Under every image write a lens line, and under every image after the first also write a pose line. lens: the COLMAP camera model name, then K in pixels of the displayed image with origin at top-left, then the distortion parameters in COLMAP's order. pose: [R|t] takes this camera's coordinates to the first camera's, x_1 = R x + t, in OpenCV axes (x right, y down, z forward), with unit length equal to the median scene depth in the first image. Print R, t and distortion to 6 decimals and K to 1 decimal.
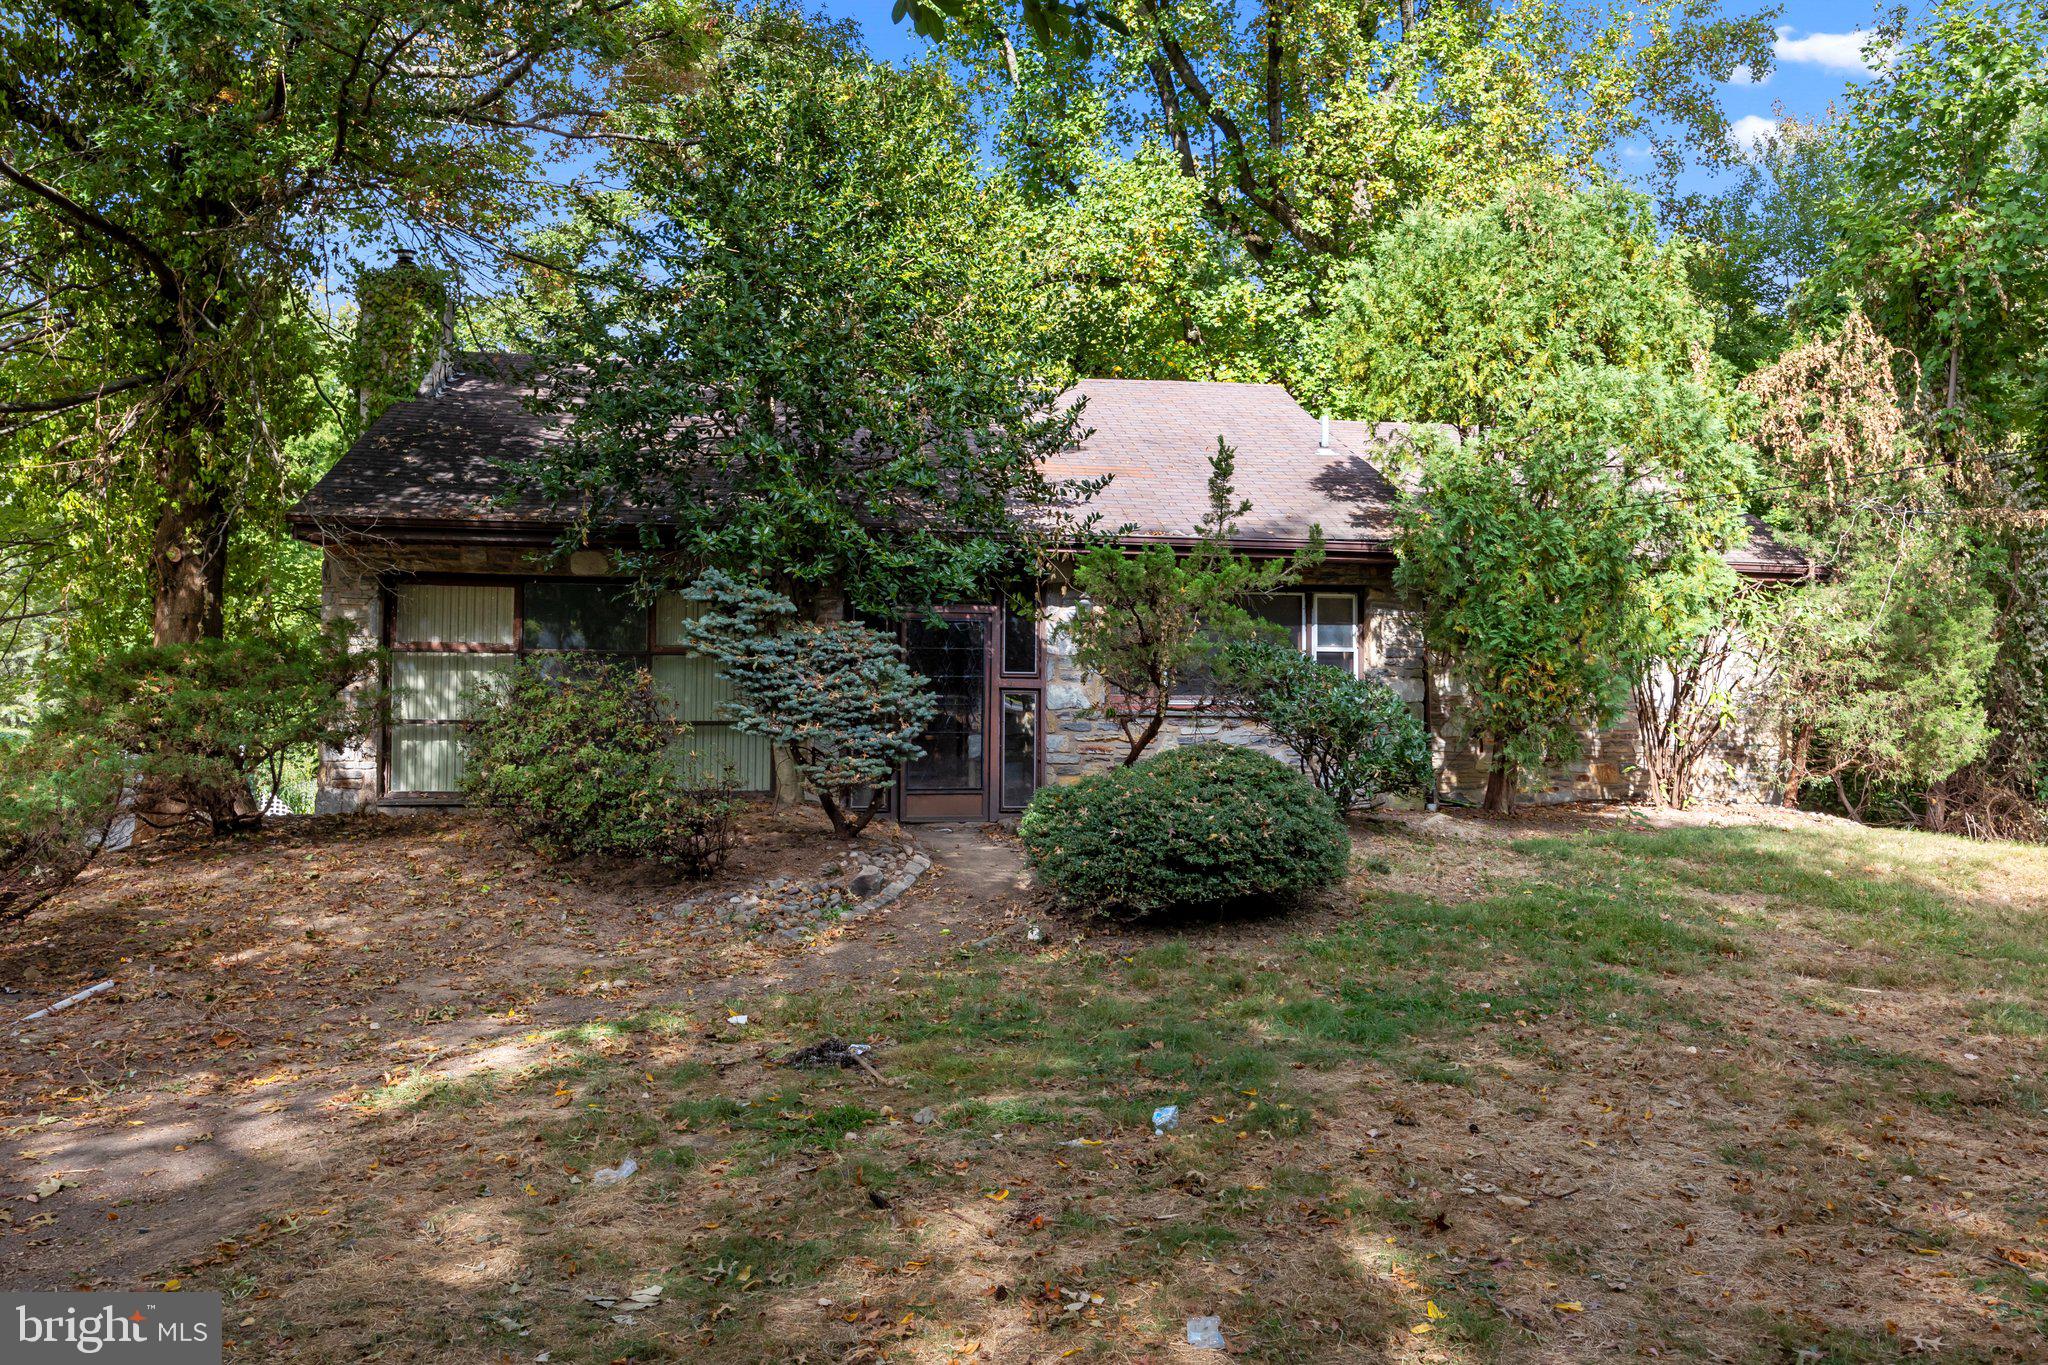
lens RADIAL K [[1496.1, 0, 1024.0], [0, 1496.1, 682.5], [0, 0, 1]] dist [-0.005090, -0.004681]
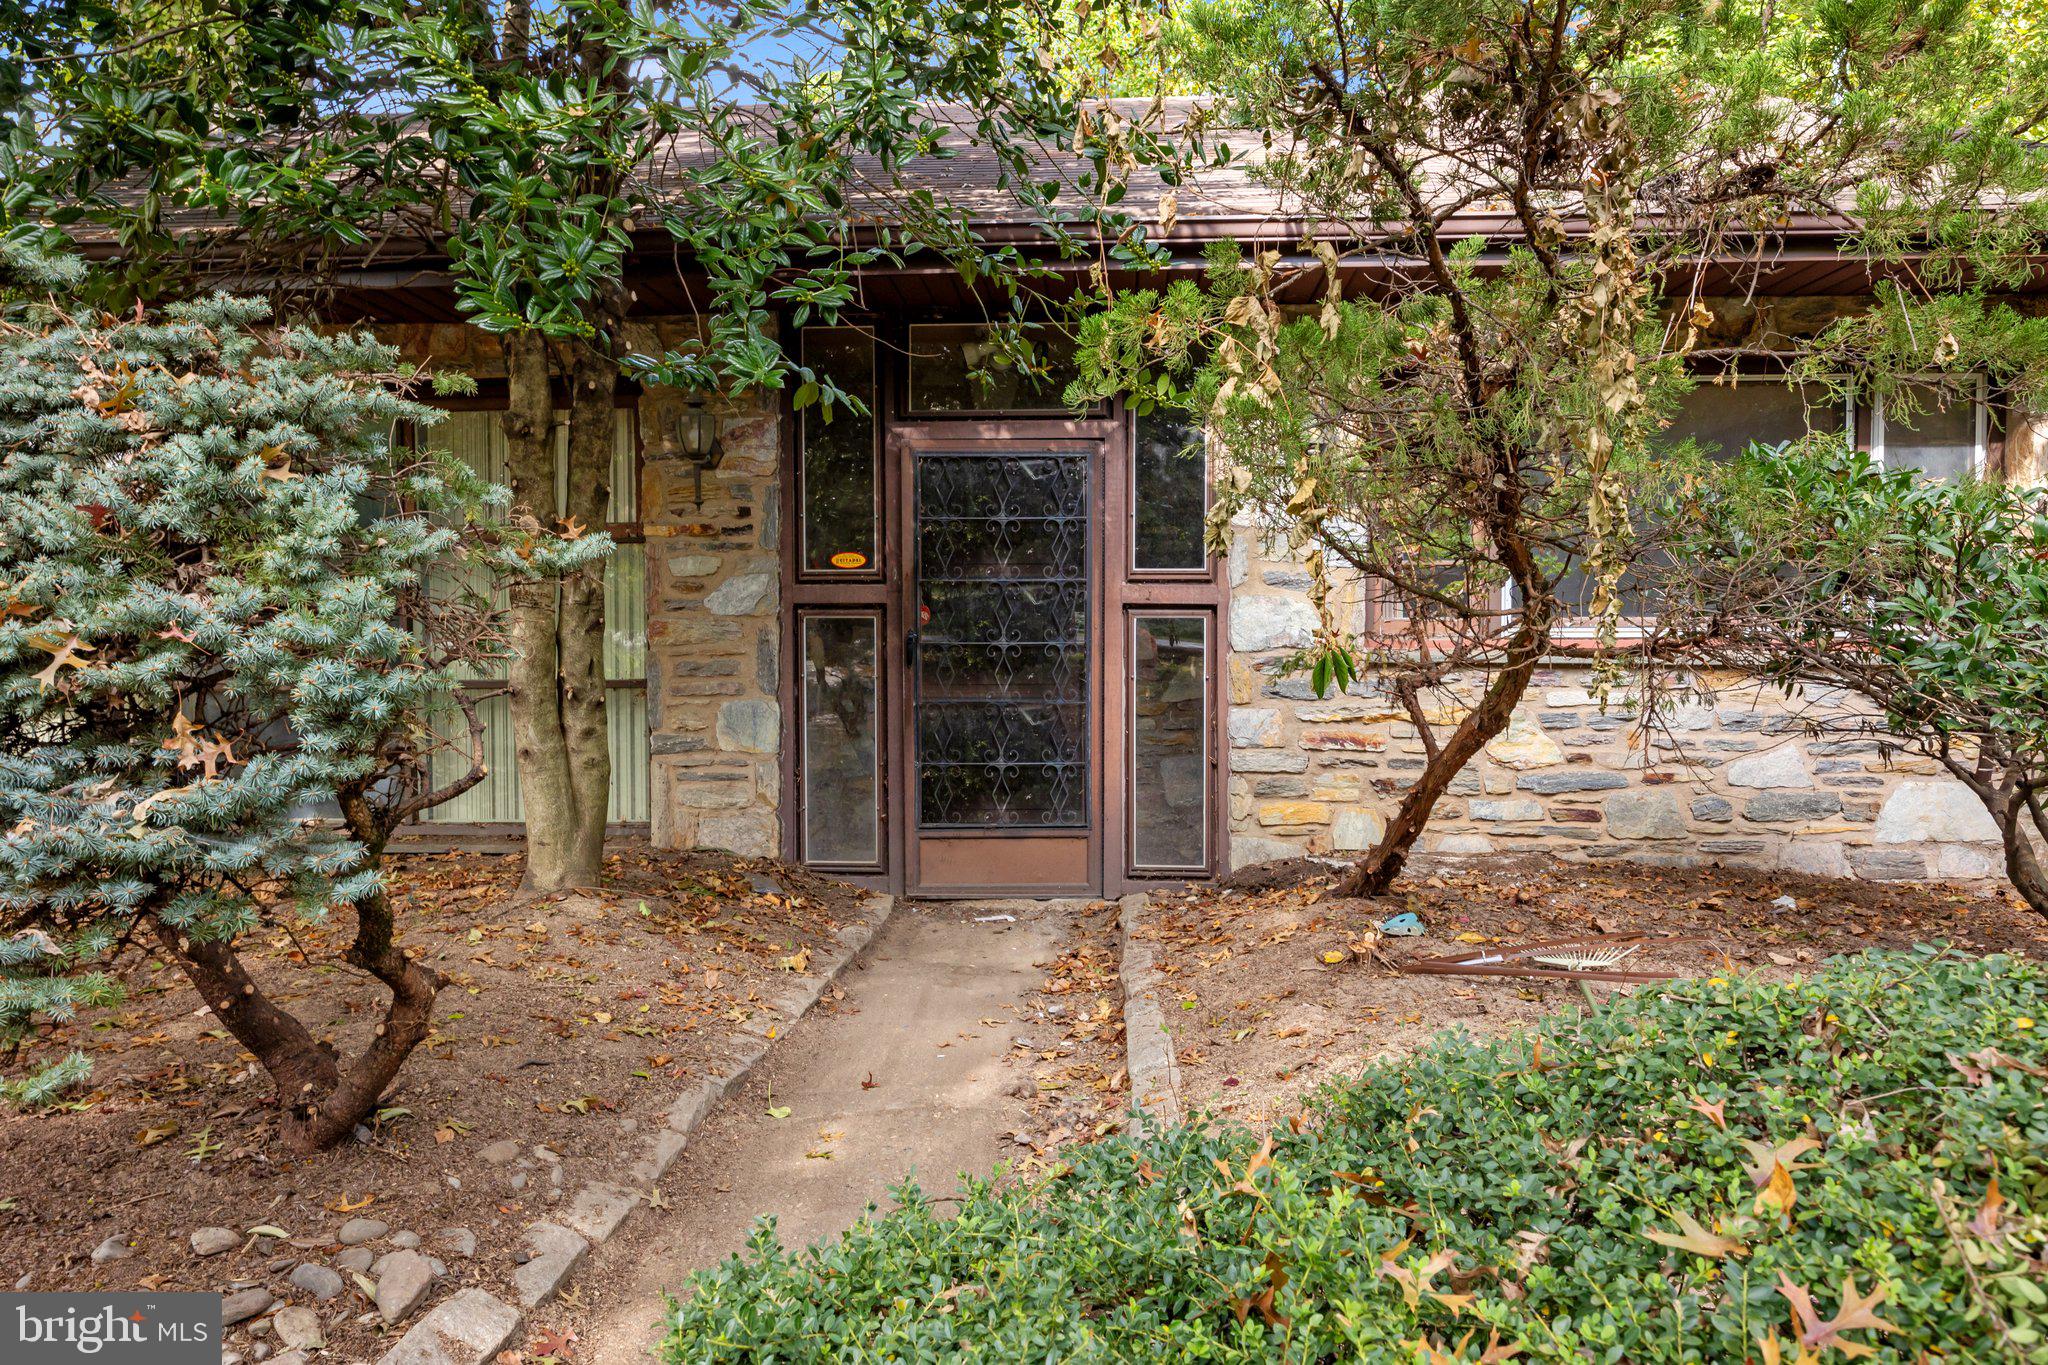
lens RADIAL K [[1374.4, 0, 1018.0], [0, 1374.4, 715.5], [0, 0, 1]] dist [-0.000353, -0.002796]
pose [[0.975470, 0.001508, -0.220128, 0.044066], [0.013333, 0.997736, 0.065920, 0.009478], [0.219729, -0.067238, 0.973241, 0.598960]]
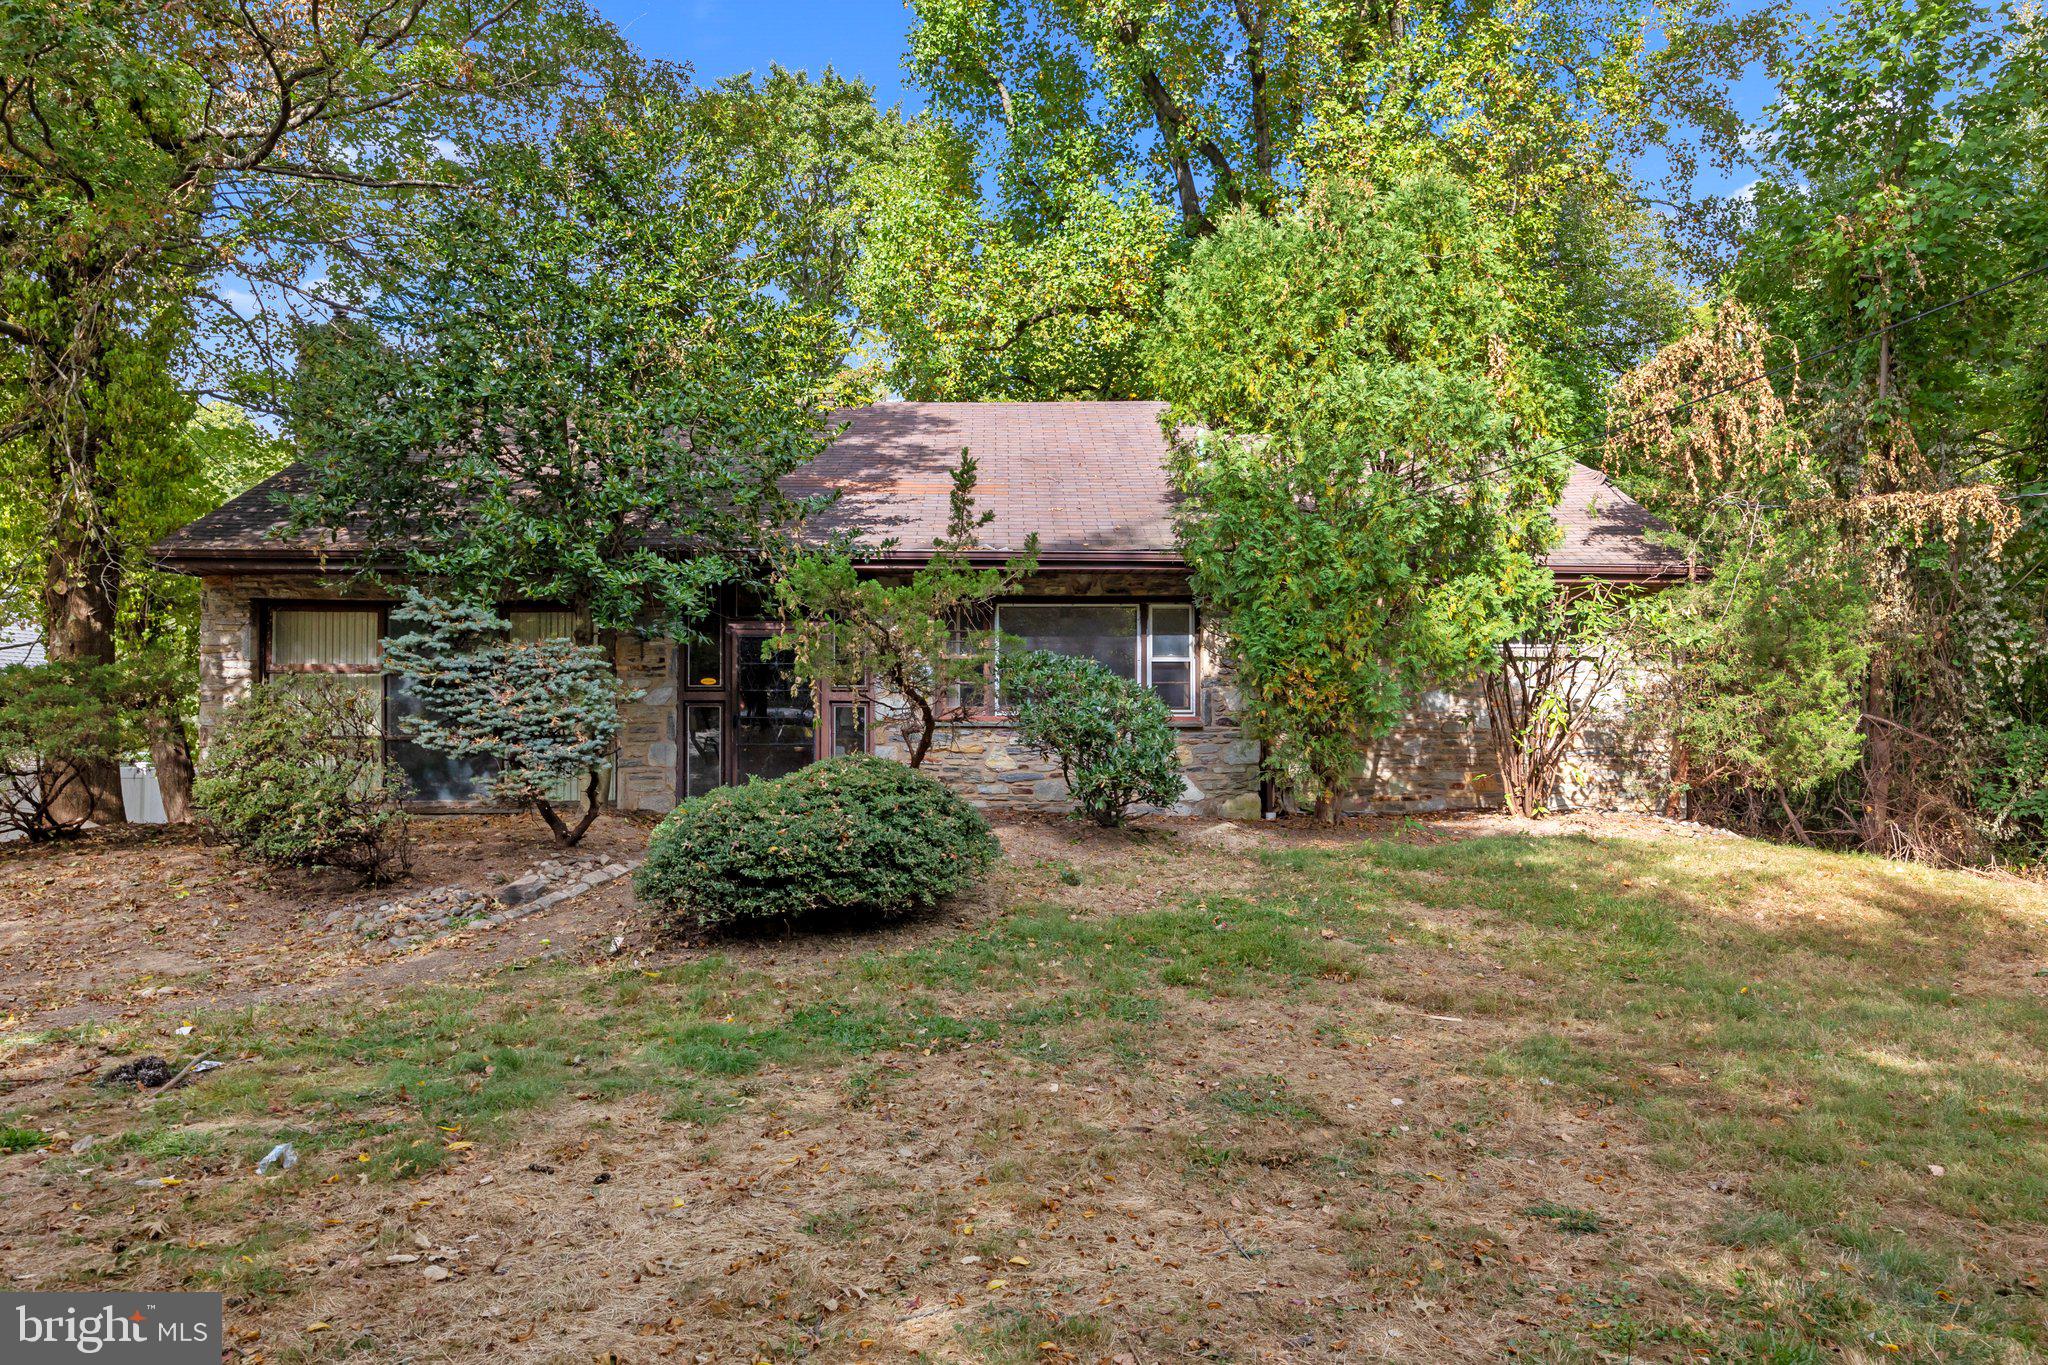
lens RADIAL K [[1374.4, 0, 1018.0], [0, 1374.4, 715.5], [0, 0, 1]] dist [-0.000353, -0.002796]
pose [[0.992161, -0.008822, -0.124653, 0.235632], [0.010527, 0.999860, 0.013027, 0.002668], [0.124521, -0.014237, 0.992115, 0.072125]]
